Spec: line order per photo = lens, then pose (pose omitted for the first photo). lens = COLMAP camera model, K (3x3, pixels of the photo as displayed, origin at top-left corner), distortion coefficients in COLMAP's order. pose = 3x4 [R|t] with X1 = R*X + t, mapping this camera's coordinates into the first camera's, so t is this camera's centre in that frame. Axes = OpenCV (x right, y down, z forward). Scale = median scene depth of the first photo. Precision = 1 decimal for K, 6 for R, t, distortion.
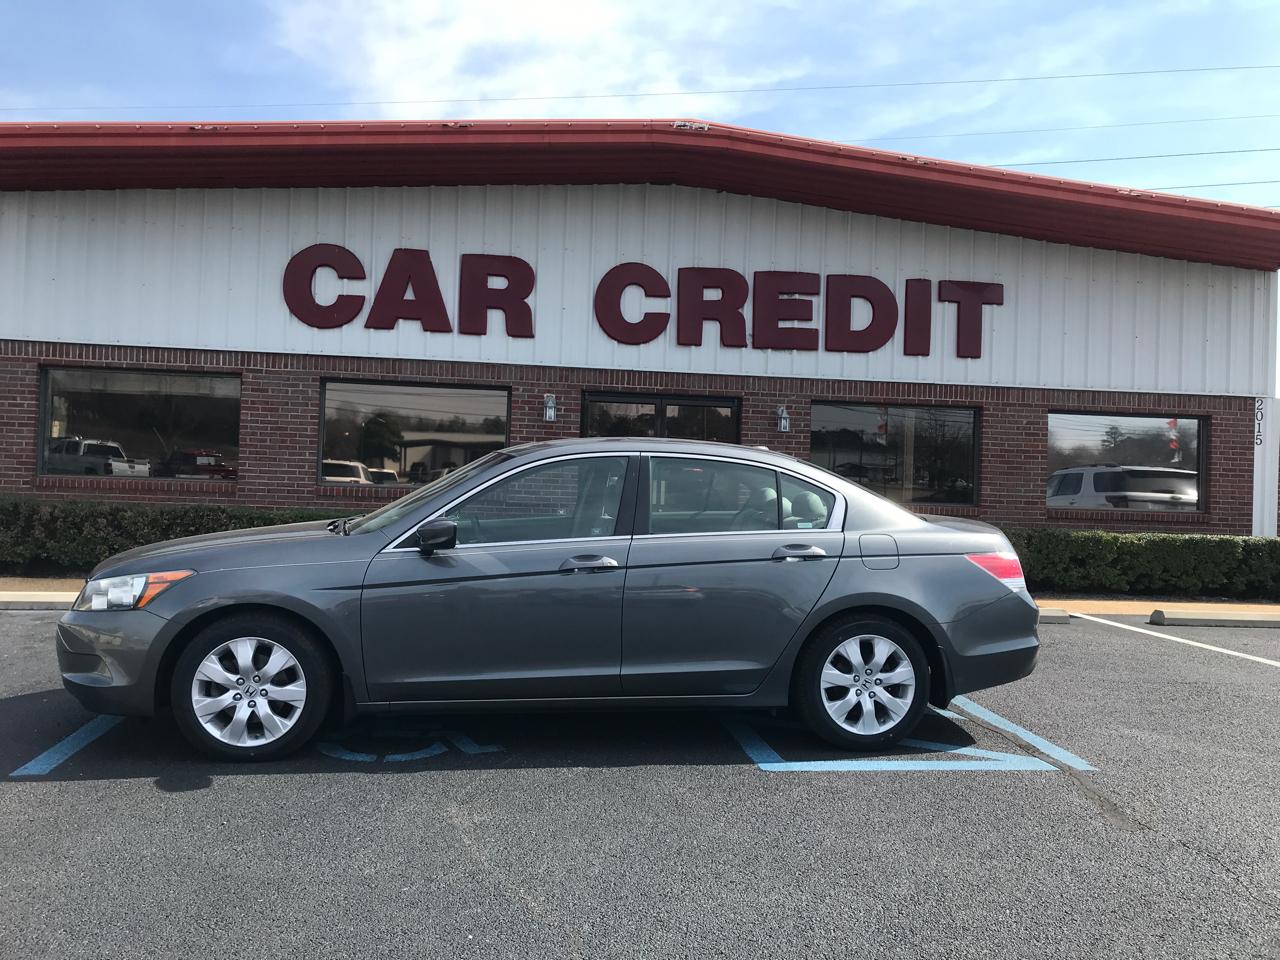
lens RADIAL K [[1084.4, 0, 633.5], [0, 1084.4, 462.4], [0, 0, 1]] dist [0.026240, -0.027405]
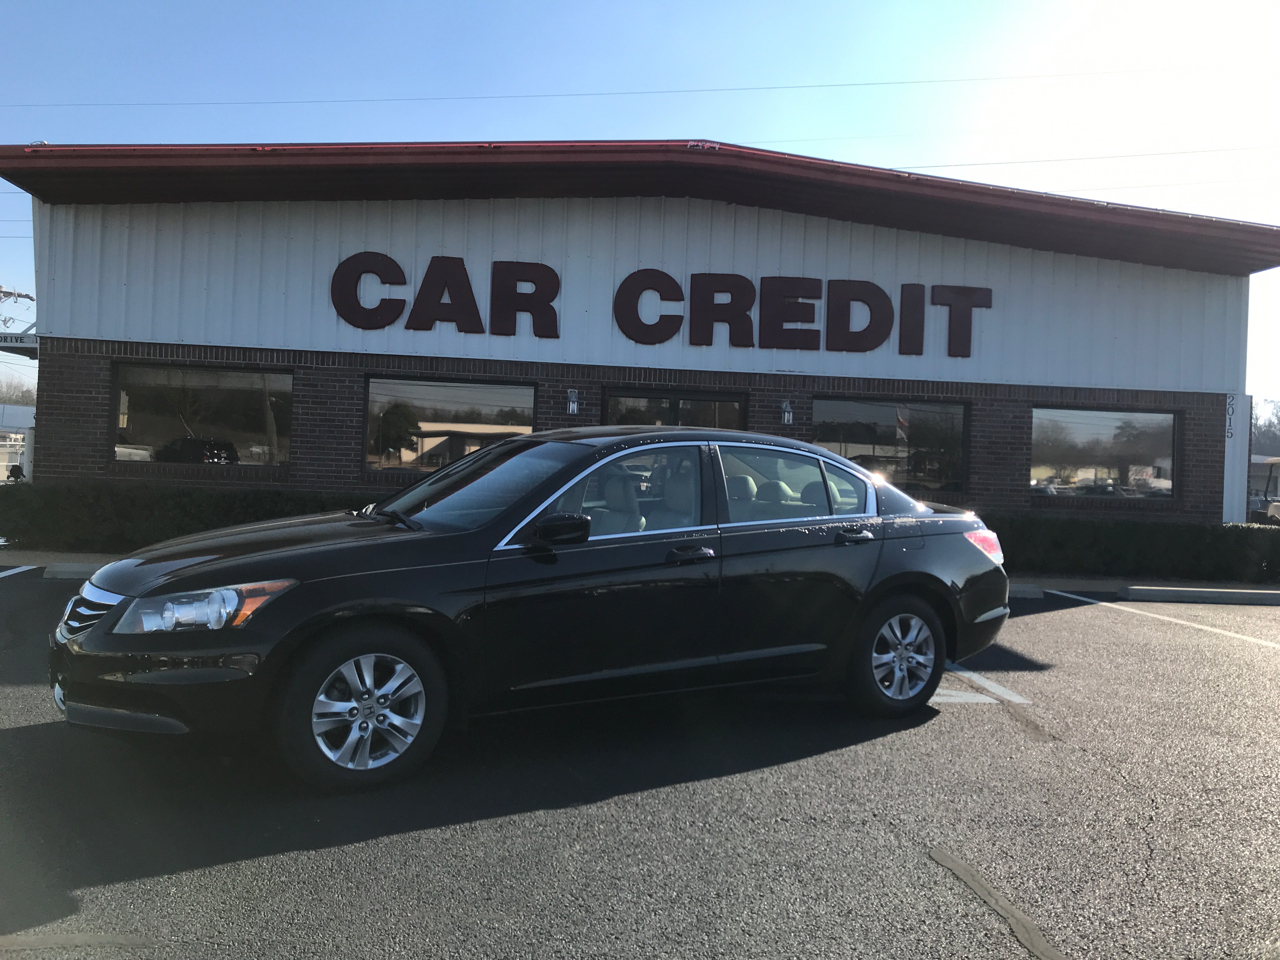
lens RADIAL K [[1084.4, 0, 633.5], [0, 1084.4, 458.0], [0, 0, 1]] dist [0.026240, -0.027405]
pose [[0.999924, 0.003502, -0.011826, -0.003194], [-0.003452, 0.999985, 0.004189, 0.001316], [0.011841, -0.004147, 0.999921, -0.091108]]
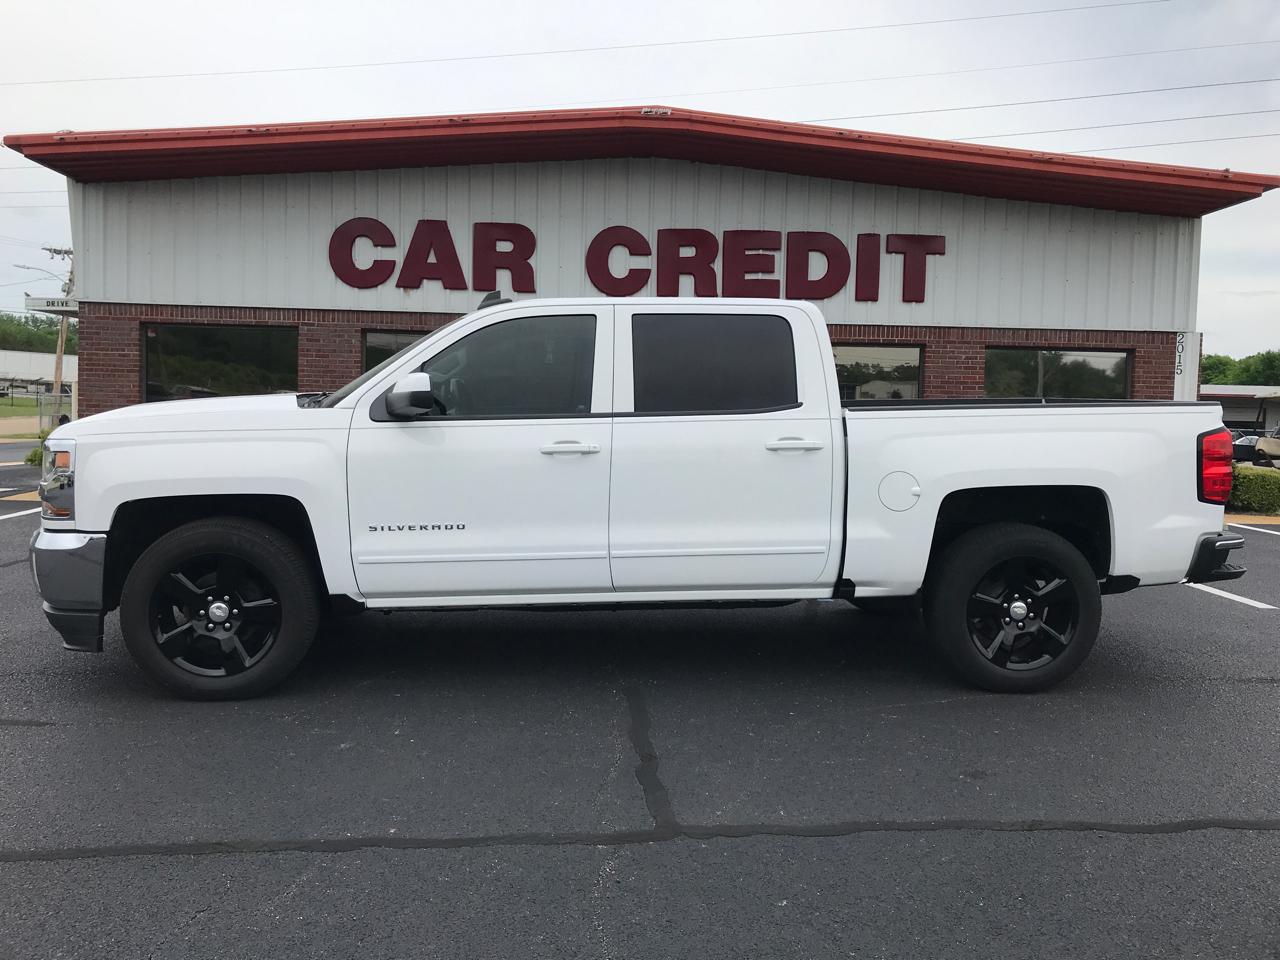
lens RADIAL K [[1084.4, 0, 631.2], [0, 1084.4, 470.3], [0, 0, 1]] dist [0.026240, -0.027405]
pose [[0.996278, -0.004818, -0.086066, 0.113200], [0.010591, 0.997713, 0.066753, 0.001752], [0.085547, -0.067416, 0.994051, -0.189522]]
